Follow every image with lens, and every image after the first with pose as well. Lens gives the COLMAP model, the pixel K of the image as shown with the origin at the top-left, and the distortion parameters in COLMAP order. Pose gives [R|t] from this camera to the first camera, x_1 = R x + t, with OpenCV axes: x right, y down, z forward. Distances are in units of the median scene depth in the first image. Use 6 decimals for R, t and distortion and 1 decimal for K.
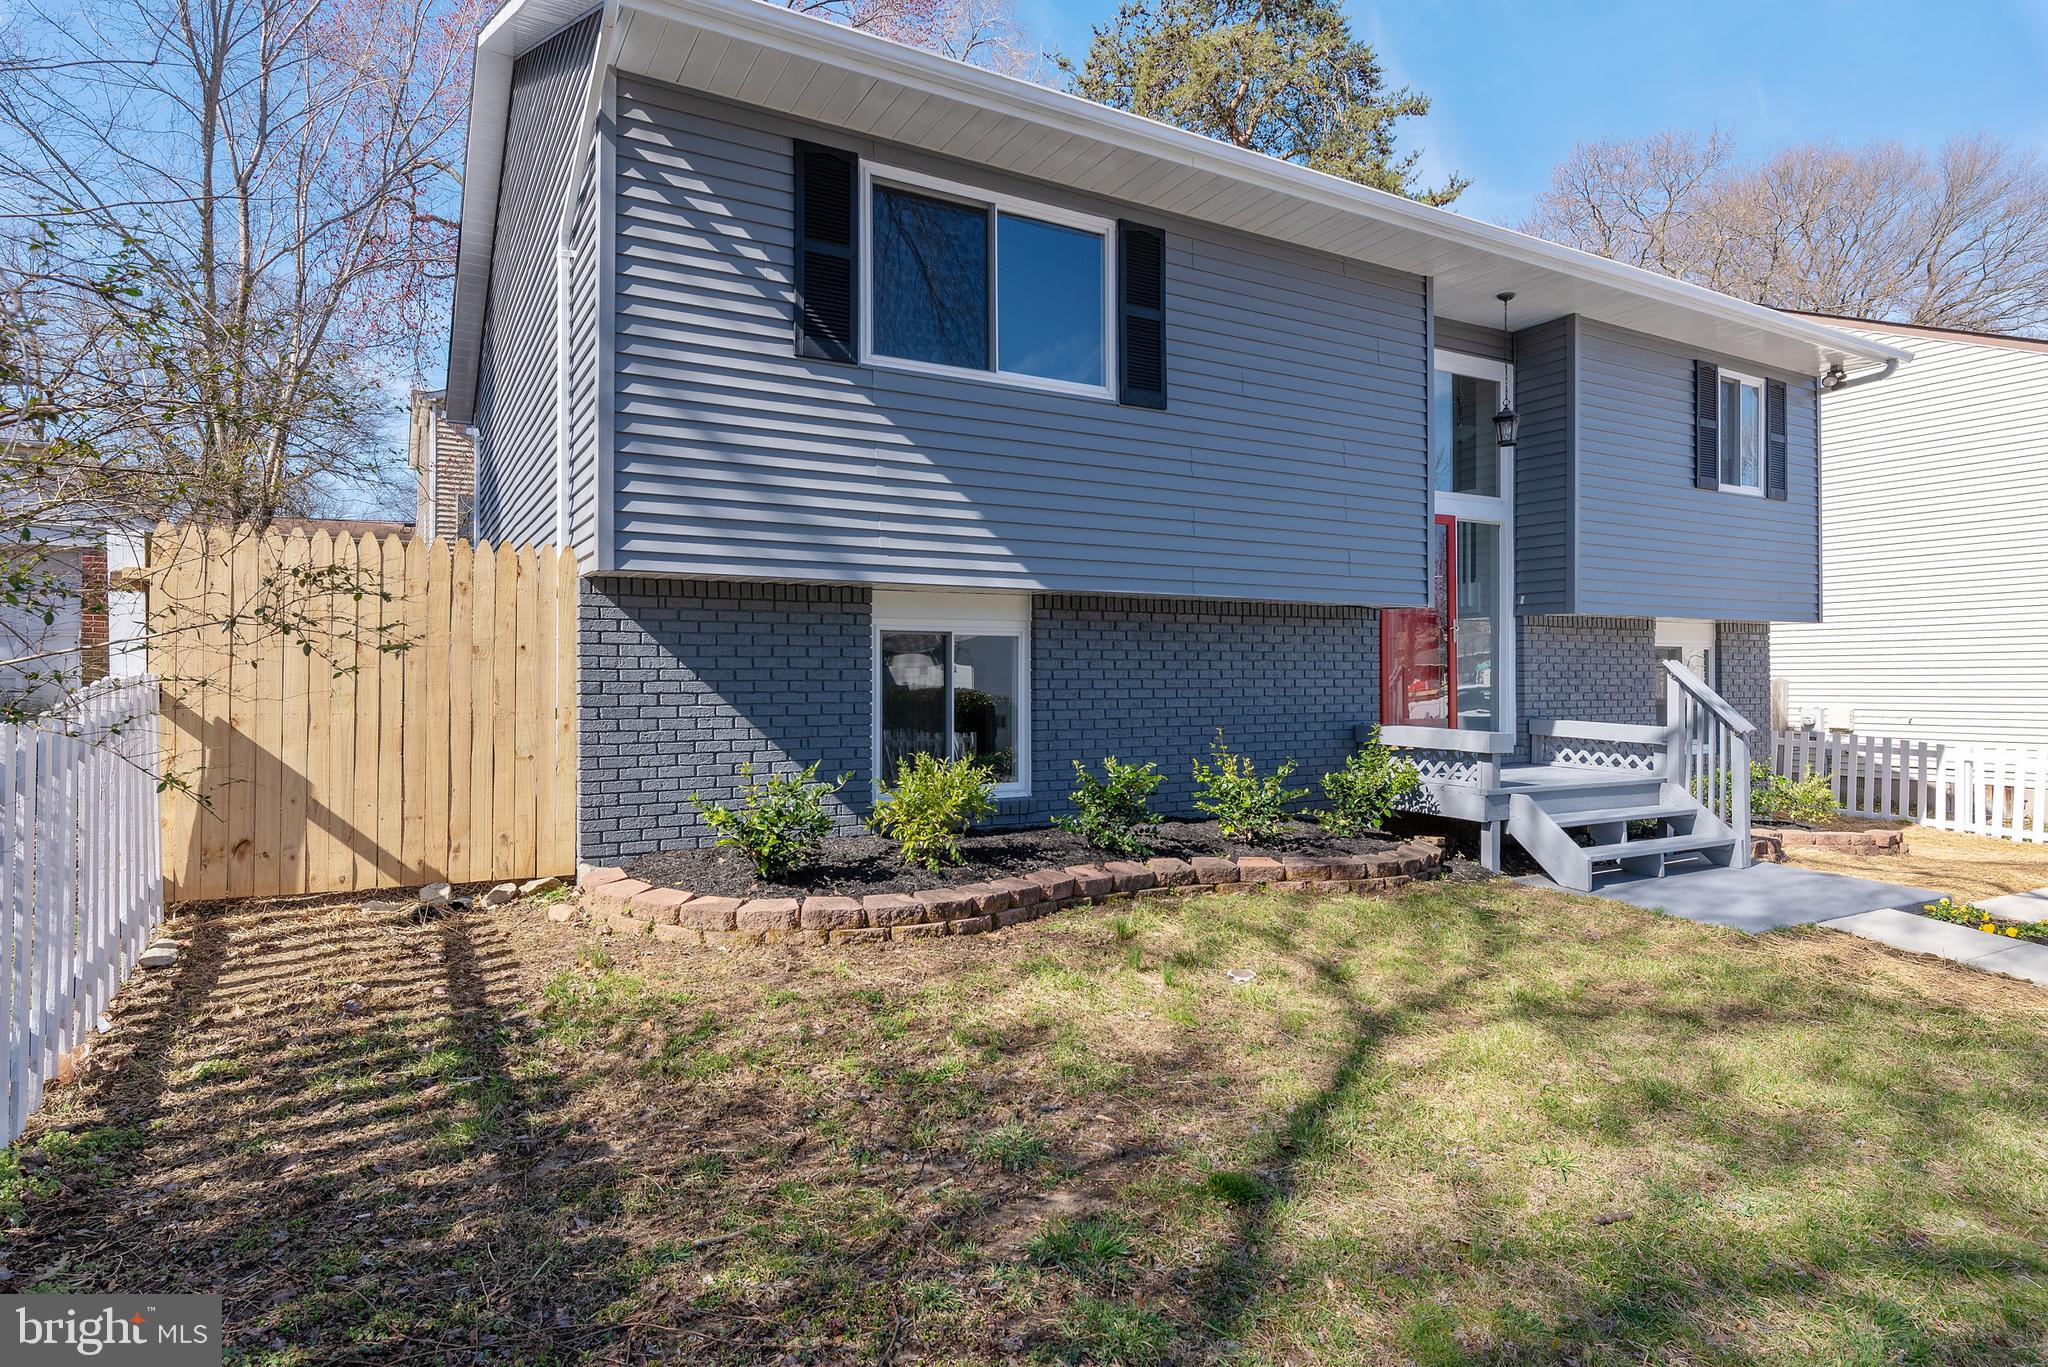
lens RADIAL K [[1132.7, 0, 1024.0], [0, 1132.7, 683.5], [0, 0, 1]] dist [-0.004597, -0.000453]
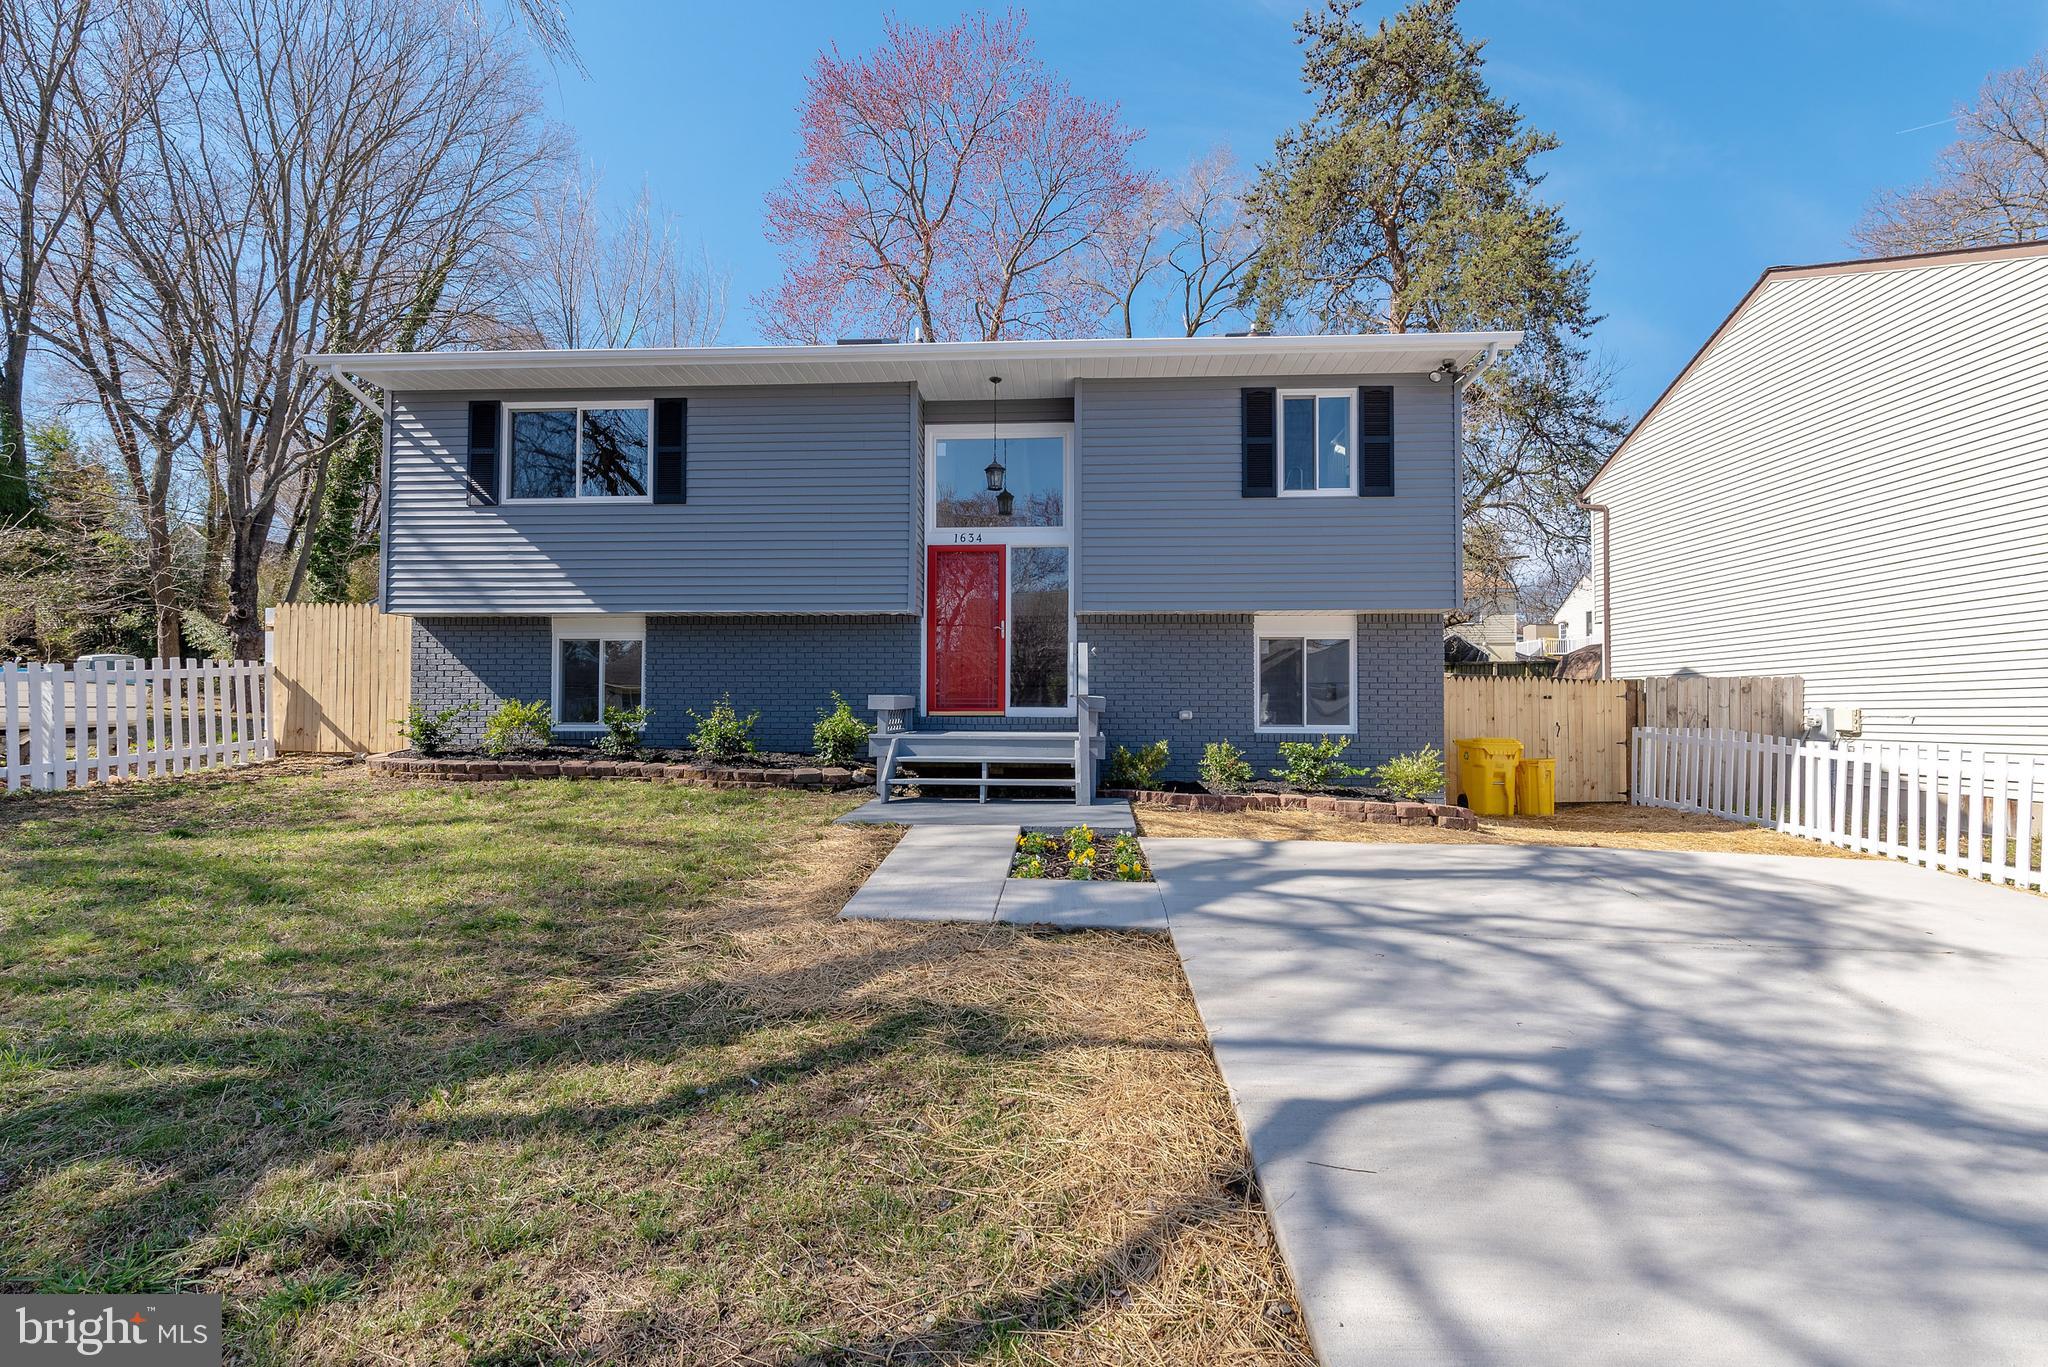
lens RADIAL K [[894.1, 0, 1017.2], [0, 894.1, 706.2], [0, 0, 1]] dist [0.002098, -0.000791]
pose [[0.836444, -0.000134, -0.548053, 1.488135], [-0.006582, 0.999925, -0.010290, 0.085135], [0.548014, 0.012215, 0.836380, 0.177747]]
